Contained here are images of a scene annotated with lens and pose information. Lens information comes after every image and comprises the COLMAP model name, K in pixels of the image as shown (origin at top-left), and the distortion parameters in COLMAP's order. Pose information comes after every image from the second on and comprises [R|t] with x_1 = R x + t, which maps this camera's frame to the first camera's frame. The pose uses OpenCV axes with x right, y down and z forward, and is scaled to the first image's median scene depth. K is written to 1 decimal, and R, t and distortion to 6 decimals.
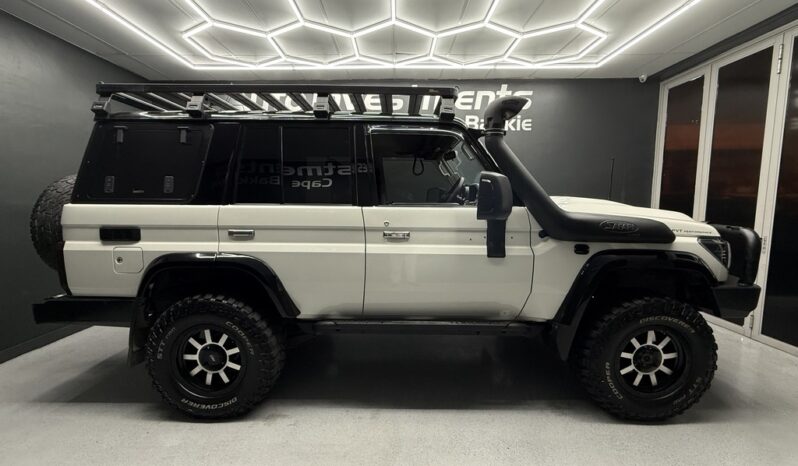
lens RADIAL K [[317.7, 0, 399.0], [0, 317.7, 233.0], [0, 0, 1]] dist [-0.000516, -0.000282]
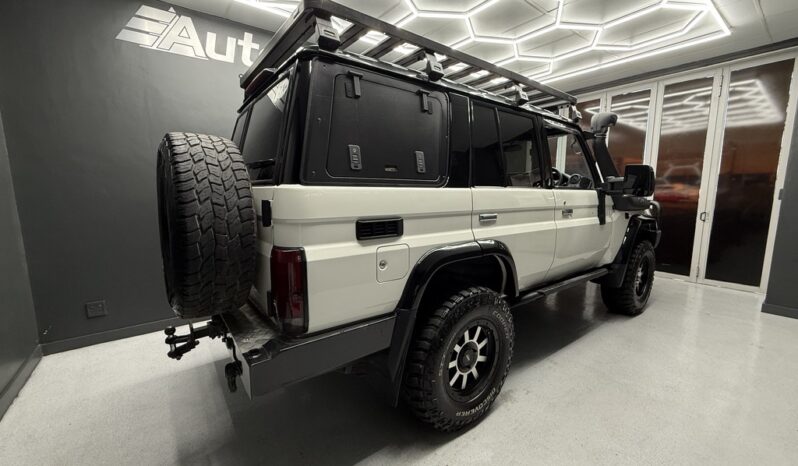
lens RADIAL K [[317.7, 0, 399.0], [0, 317.7, 233.0], [0, 0, 1]] dist [-0.000516, -0.000282]
pose [[0.793390, -0.083713, 0.602929, -1.278820], [0.063467, 0.996476, 0.054838, -0.023003], [-0.605395, -0.005242, 0.795908, 0.405695]]
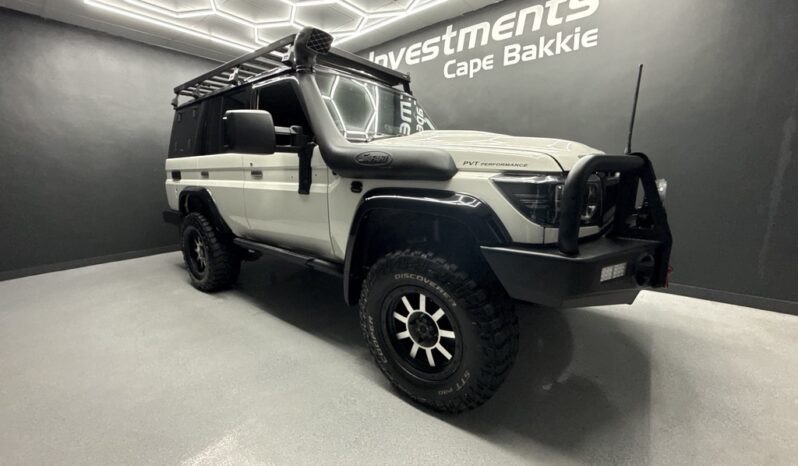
lens RADIAL K [[317.7, 0, 399.0], [0, 317.7, 233.0], [0, 0, 1]] dist [-0.000516, -0.000282]
pose [[0.787826, 0.102464, -0.607315, 1.186779], [-0.048753, 0.993345, 0.104349, 0.078507], [0.613966, -0.052600, 0.787578, 0.353047]]
